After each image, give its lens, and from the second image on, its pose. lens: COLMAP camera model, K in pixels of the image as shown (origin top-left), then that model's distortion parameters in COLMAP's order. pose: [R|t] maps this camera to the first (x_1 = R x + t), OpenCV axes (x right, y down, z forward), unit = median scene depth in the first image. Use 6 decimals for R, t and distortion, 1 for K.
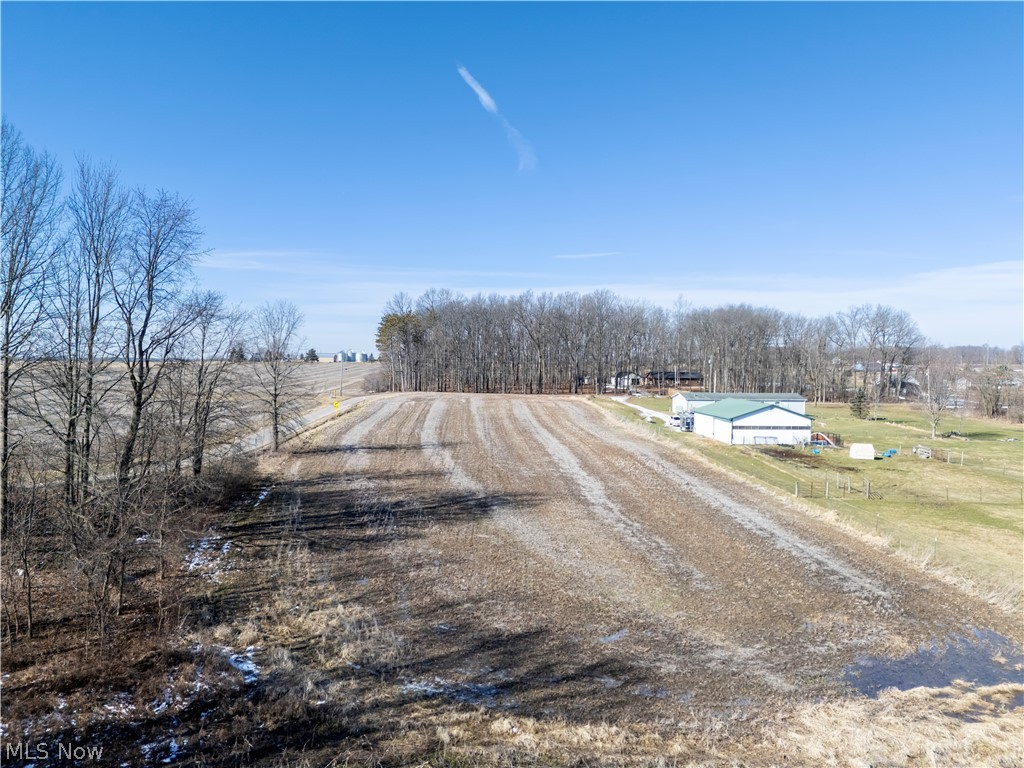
lens RADIAL K [[747.0, 0, 516.2], [0, 747.0, 385.5], [0, 0, 1]] dist [0.078754, -0.079643]
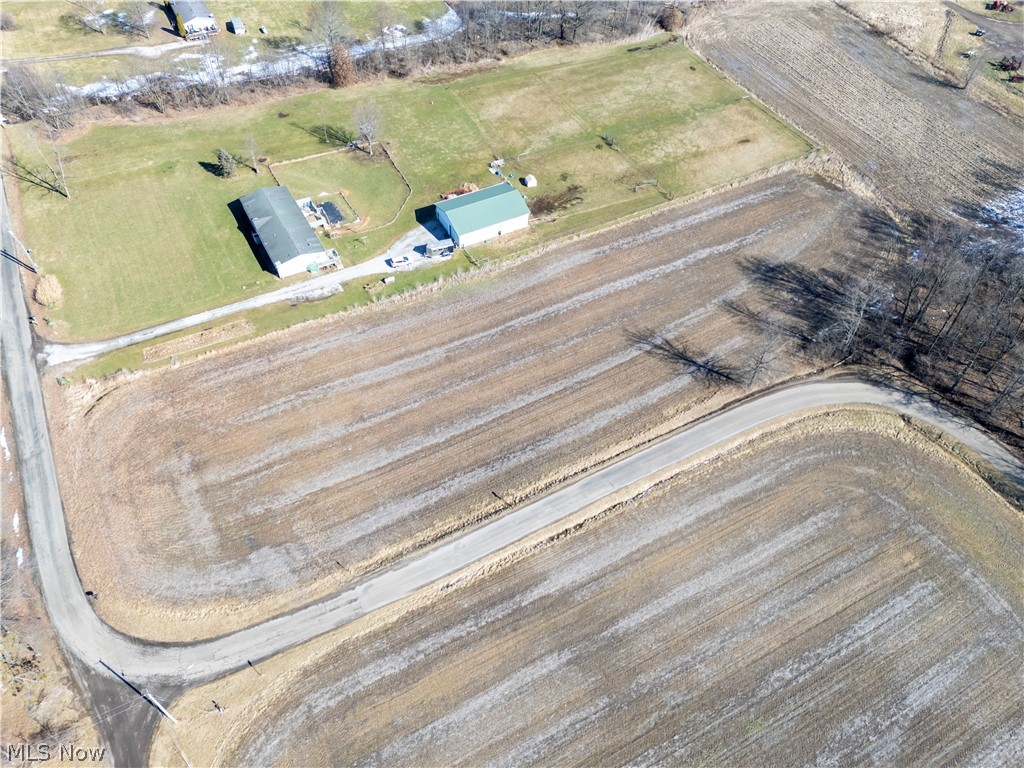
lens RADIAL K [[747.0, 0, 516.2], [0, 747.0, 385.5], [0, 0, 1]] dist [0.078754, -0.079643]
pose [[-0.425617, -0.708503, 0.562915, -1.538177], [-0.000543, 0.622272, 0.782801, -1.760461], [-0.904903, 0.332868, -0.265234, 2.872502]]
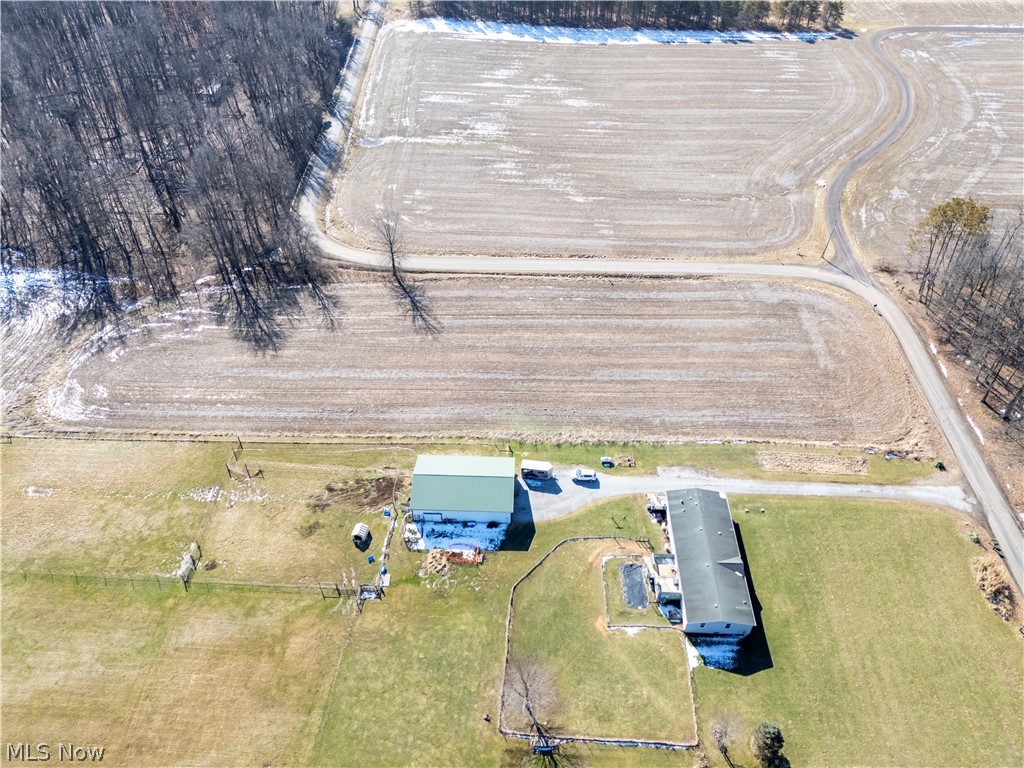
lens RADIAL K [[747.0, 0, 516.2], [0, 747.0, 385.5], [0, 0, 1]] dist [0.078754, -0.079643]
pose [[-0.090021, 0.690681, -0.717535, 2.051841], [-0.053836, 0.716032, 0.695988, -1.758222], [0.994484, 0.101283, -0.027274, 2.192989]]
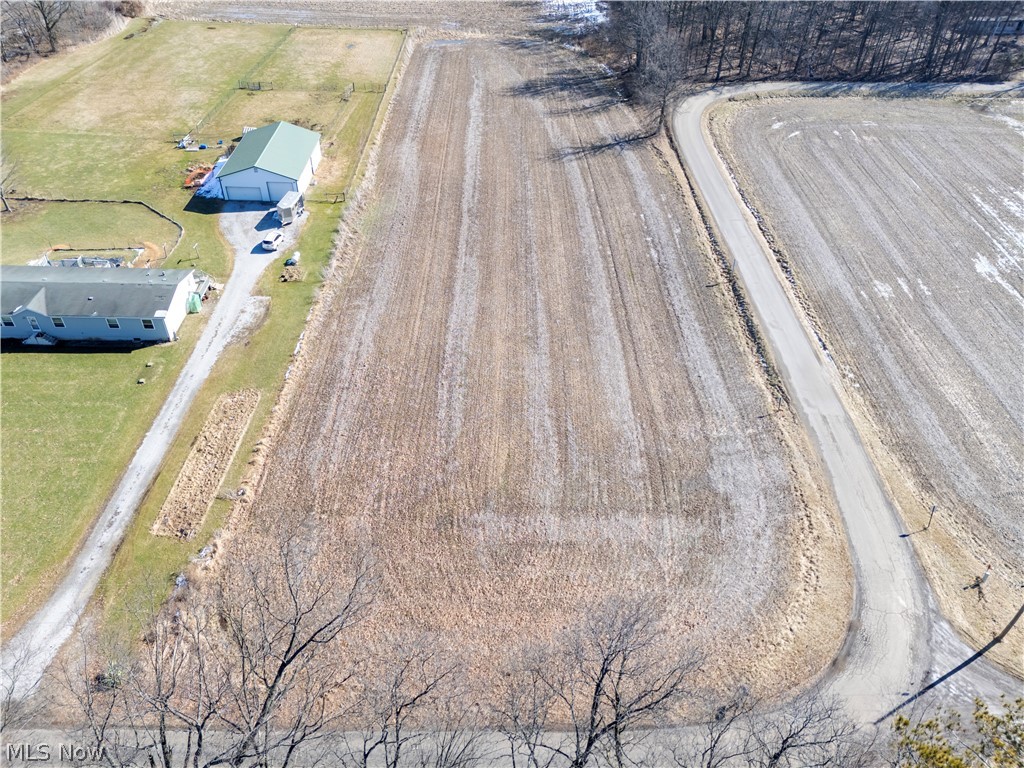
lens RADIAL K [[747.0, 0, 516.2], [0, 747.0, 385.5], [0, 0, 1]] dist [0.078754, -0.079643]
pose [[-0.997771, -0.062370, 0.023717, -0.142685], [-0.030520, 0.742643, 0.668992, -0.873325], [-0.059338, 0.666777, -0.742891, 3.932712]]
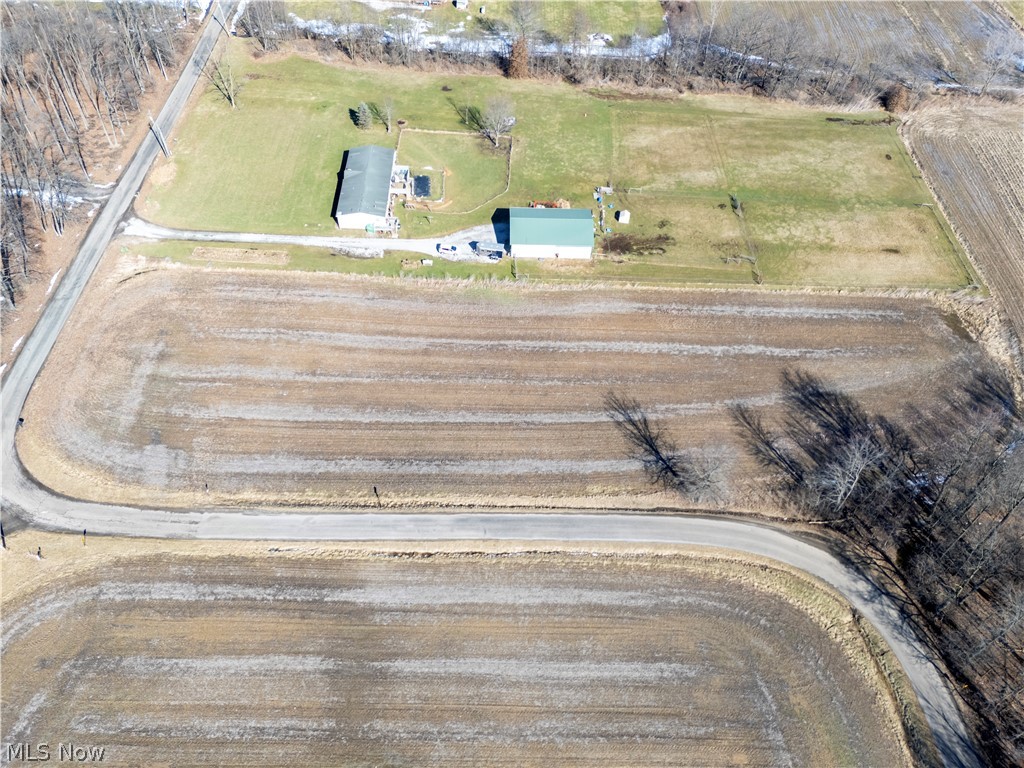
lens RADIAL K [[747.0, 0, 516.2], [0, 747.0, 385.5], [0, 0, 1]] dist [0.078754, -0.079643]
pose [[0.055569, -0.775215, 0.629249, -1.616697], [-0.001248, 0.630169, 0.776457, -1.733508], [-0.998454, -0.043932, 0.034050, 2.008560]]
